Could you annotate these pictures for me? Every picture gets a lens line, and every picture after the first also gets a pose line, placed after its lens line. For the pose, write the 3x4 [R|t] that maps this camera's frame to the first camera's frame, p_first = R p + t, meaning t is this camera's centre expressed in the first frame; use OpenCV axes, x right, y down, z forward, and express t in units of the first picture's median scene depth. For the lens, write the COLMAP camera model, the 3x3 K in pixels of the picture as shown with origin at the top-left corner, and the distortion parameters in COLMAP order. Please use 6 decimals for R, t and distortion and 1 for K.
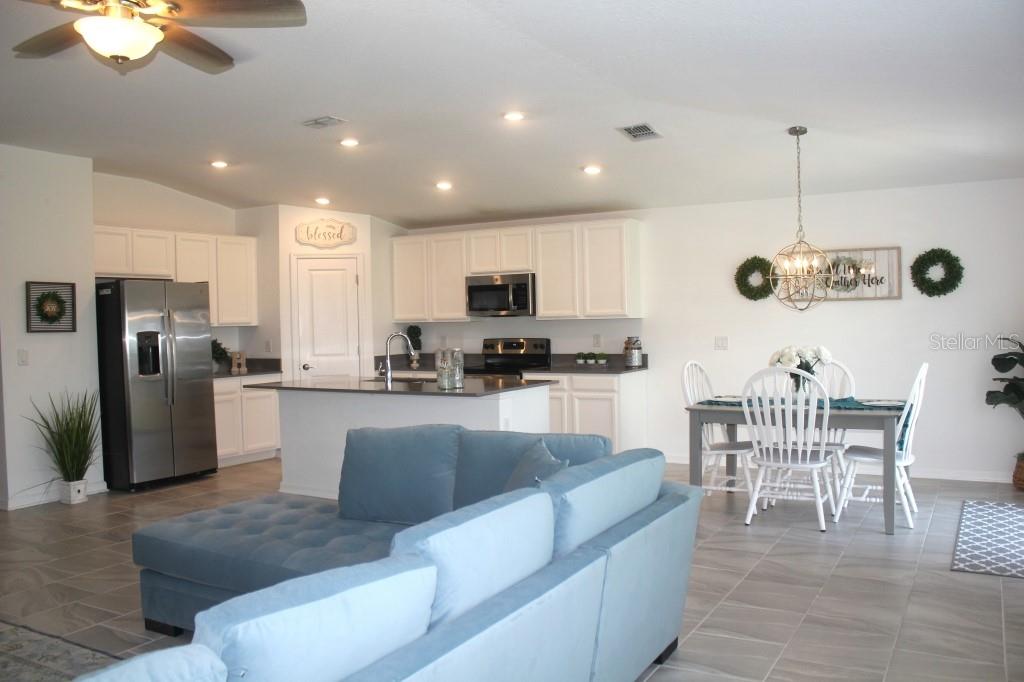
lens RADIAL K [[881.3, 0, 512.0], [0, 881.3, 341.0], [0, 0, 1]] dist [-0.139490, 0.201774]
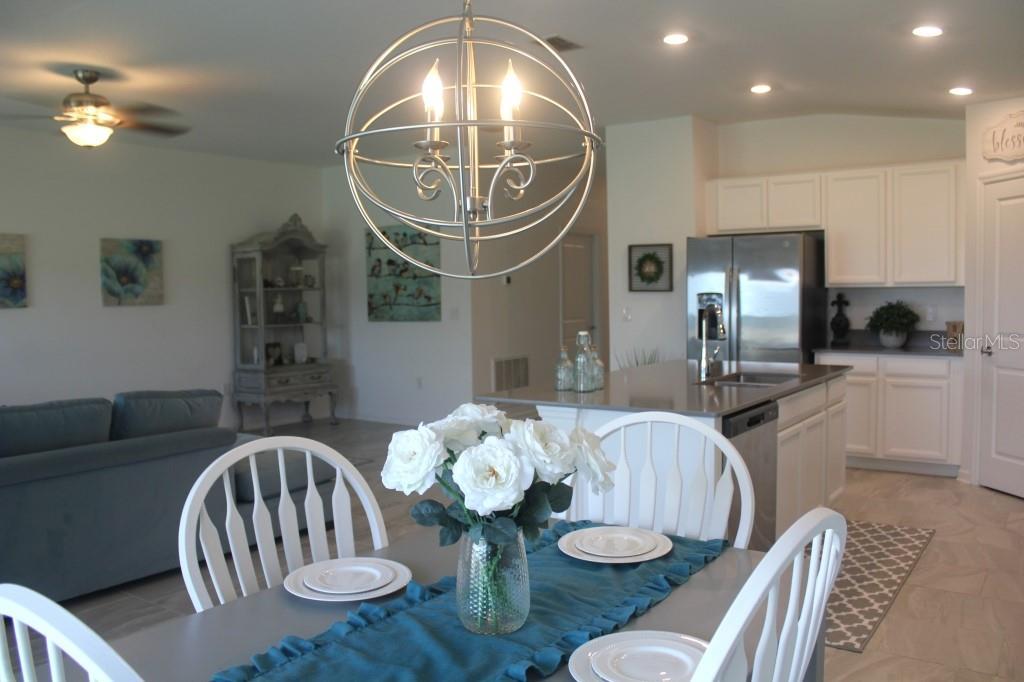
lens RADIAL K [[881.3, 0, 512.0], [0, 881.3, 341.0], [0, 0, 1]] dist [-0.139490, 0.201774]
pose [[-0.064182, 0.077510, -0.994924, 0.430786], [-0.007332, 0.996916, 0.078138, -0.025572], [0.997911, 0.012310, -0.063416, 0.702349]]
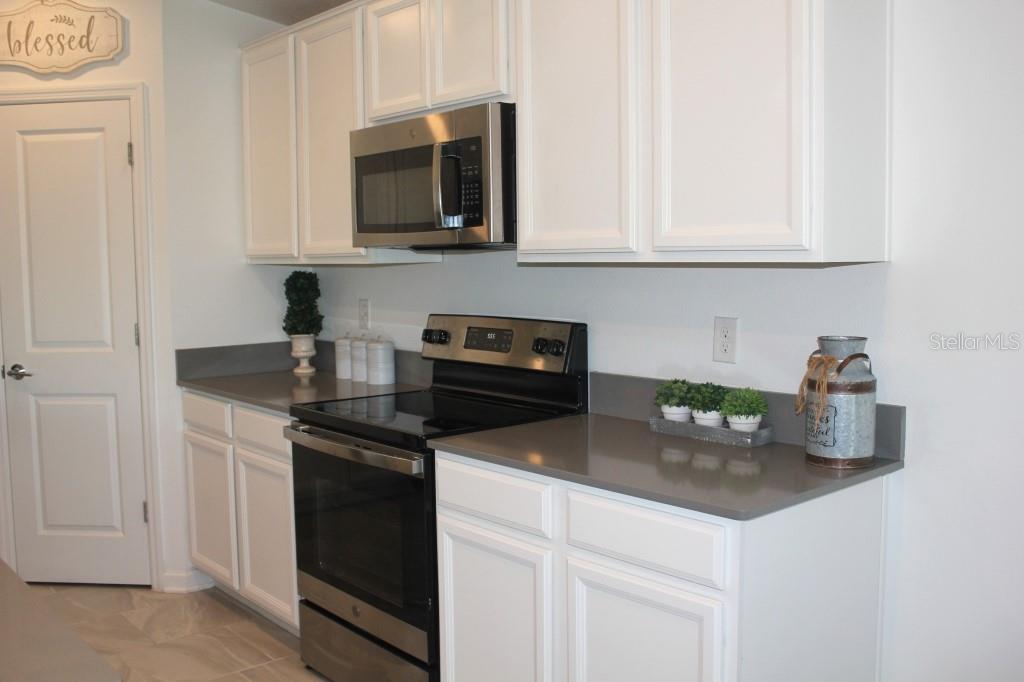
lens RADIAL K [[975.4, 0, 512.0], [0, 975.4, 341.0], [0, 0, 1]] dist [-0.164783, 0.196135]
pose [[0.945541, 0.036843, -0.323413, 0.128722], [-0.013912, 0.997240, 0.072930, -0.020792], [0.325207, -0.064459, 0.943443, 0.671260]]
